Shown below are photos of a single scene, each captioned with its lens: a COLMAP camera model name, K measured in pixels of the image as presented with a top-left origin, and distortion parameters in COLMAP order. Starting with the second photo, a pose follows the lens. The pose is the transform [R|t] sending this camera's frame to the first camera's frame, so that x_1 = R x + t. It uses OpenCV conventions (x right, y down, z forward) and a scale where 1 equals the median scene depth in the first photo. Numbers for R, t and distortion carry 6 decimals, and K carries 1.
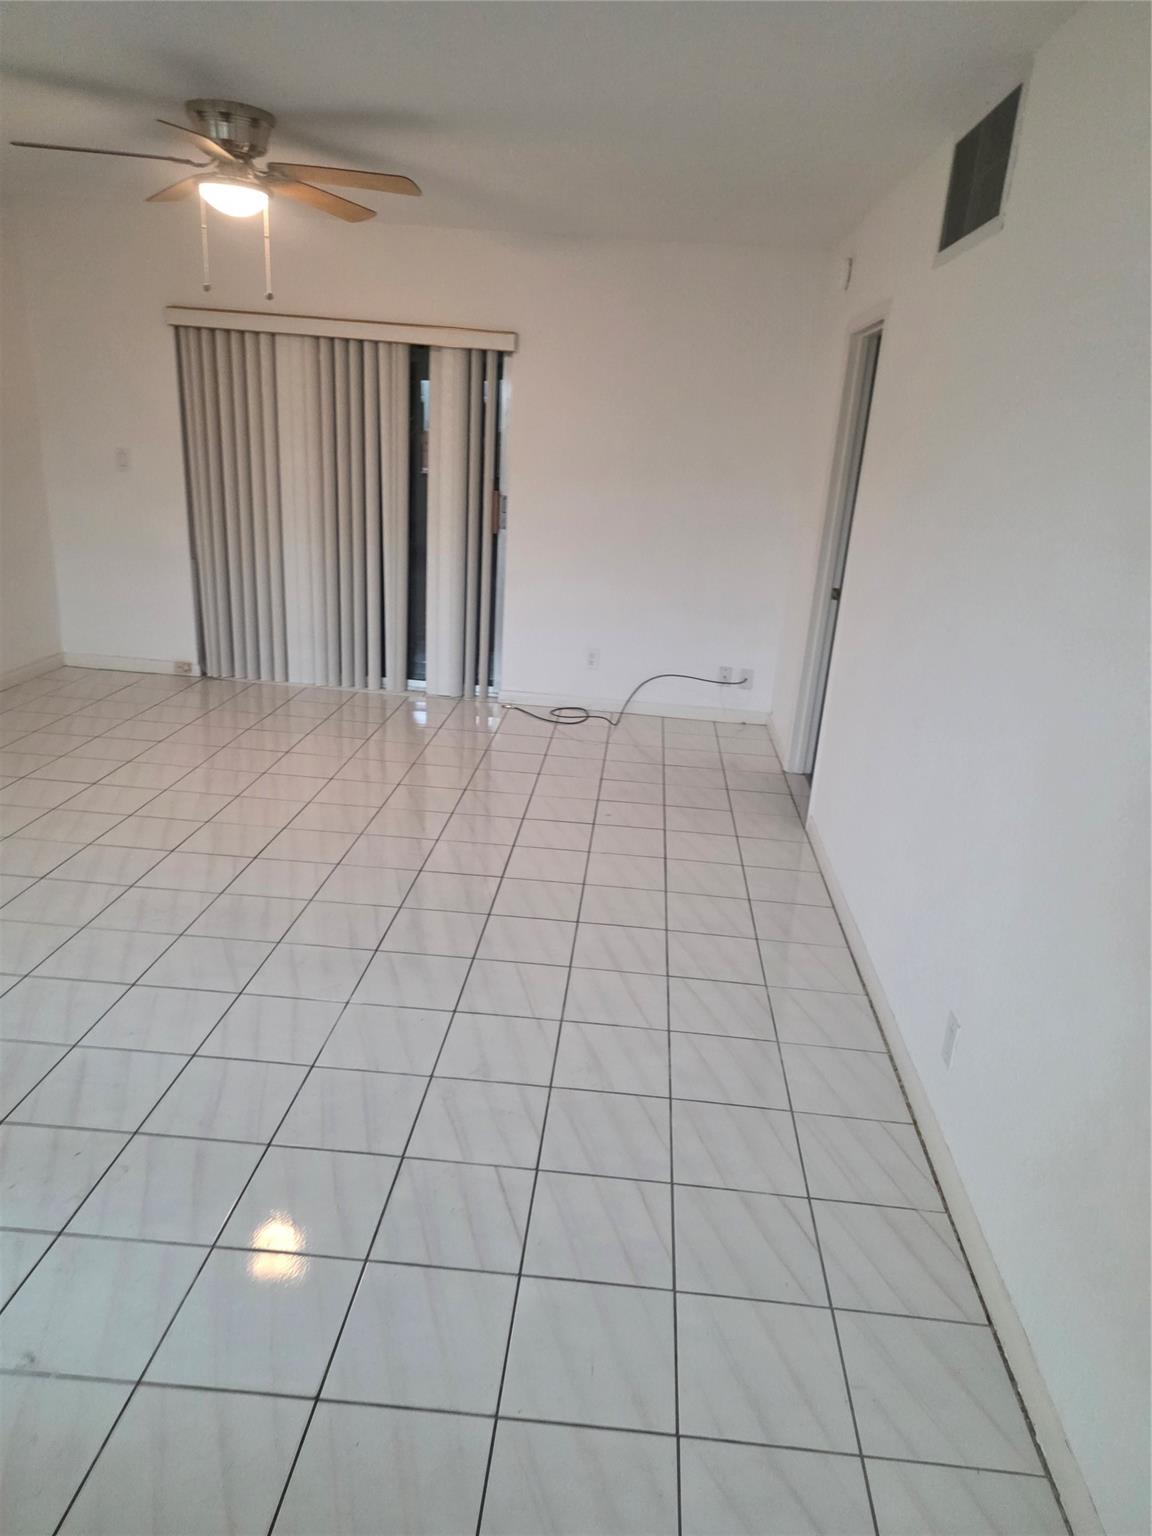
lens RADIAL K [[1025.5, 0, 571.0], [0, 1025.5, 780.9], [0, 0, 1]] dist [0.105372, -0.102271]
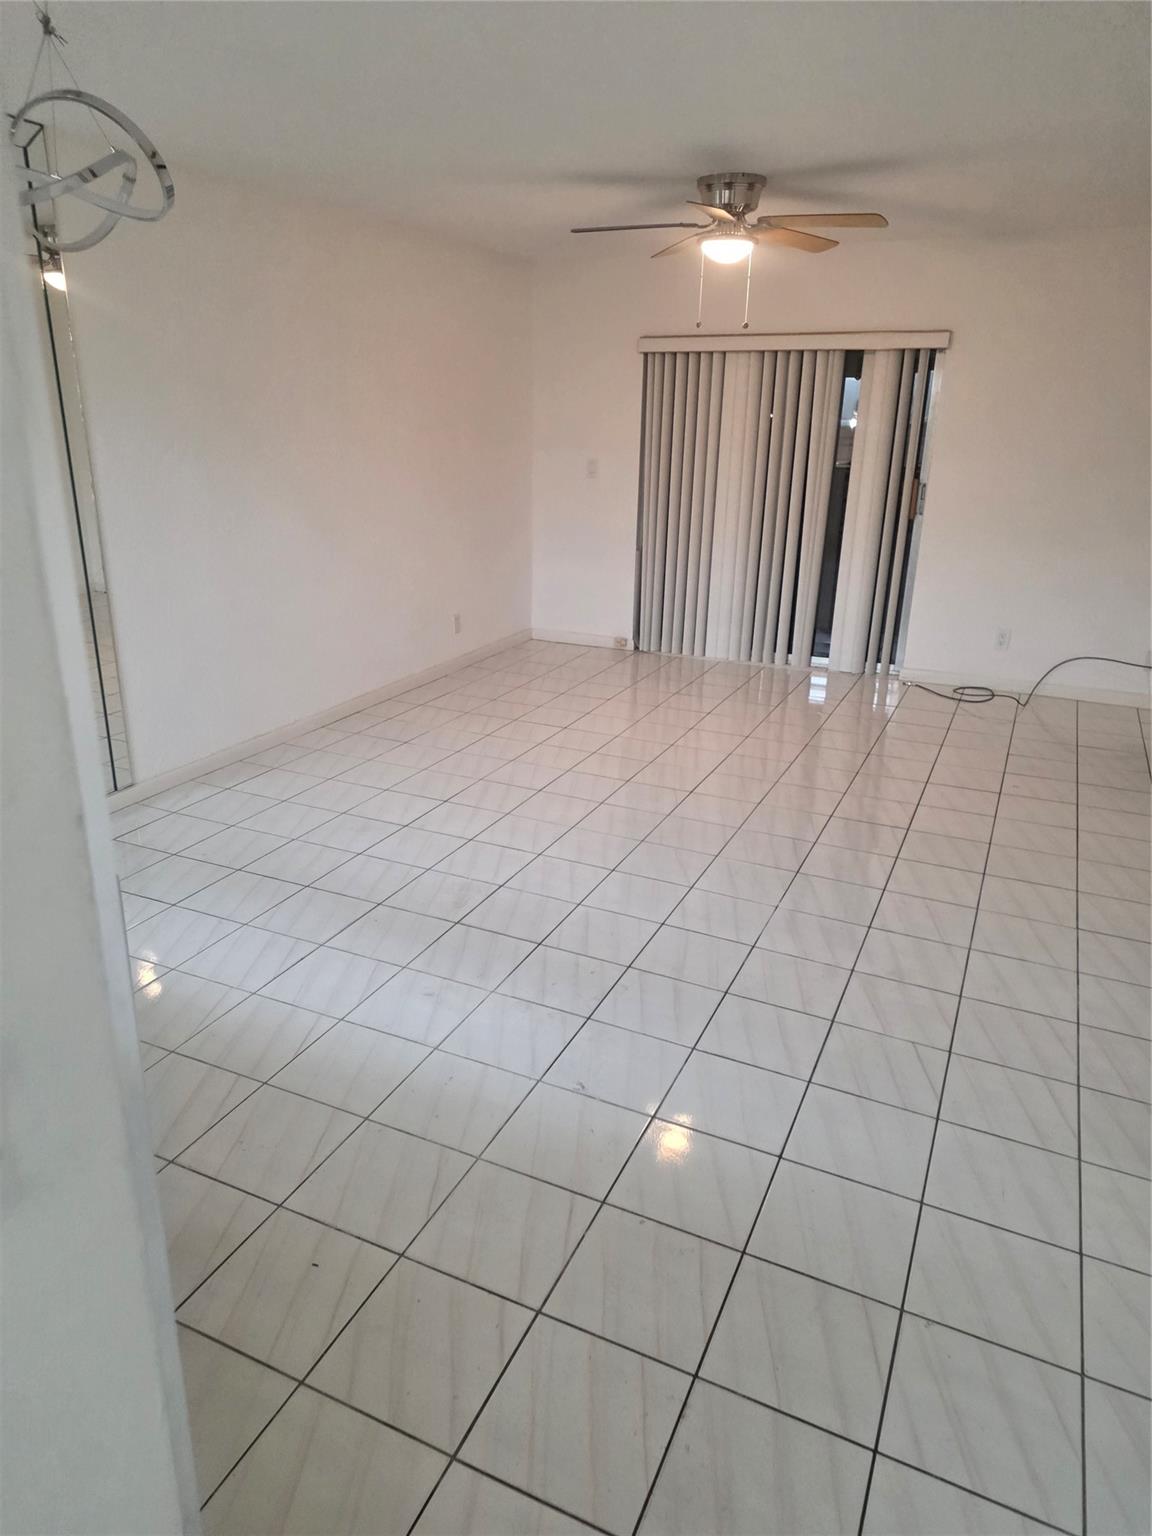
lens RADIAL K [[1026.0, 0, 571.1], [0, 1026.0, 754.3], [0, 0, 1]] dist [0.214493, -0.311634]
pose [[0.940054, 0.059813, -0.335740, -0.026312], [-0.067544, 0.997651, -0.011383, 0.040002], [0.334270, 0.033378, 0.941886, -0.136488]]
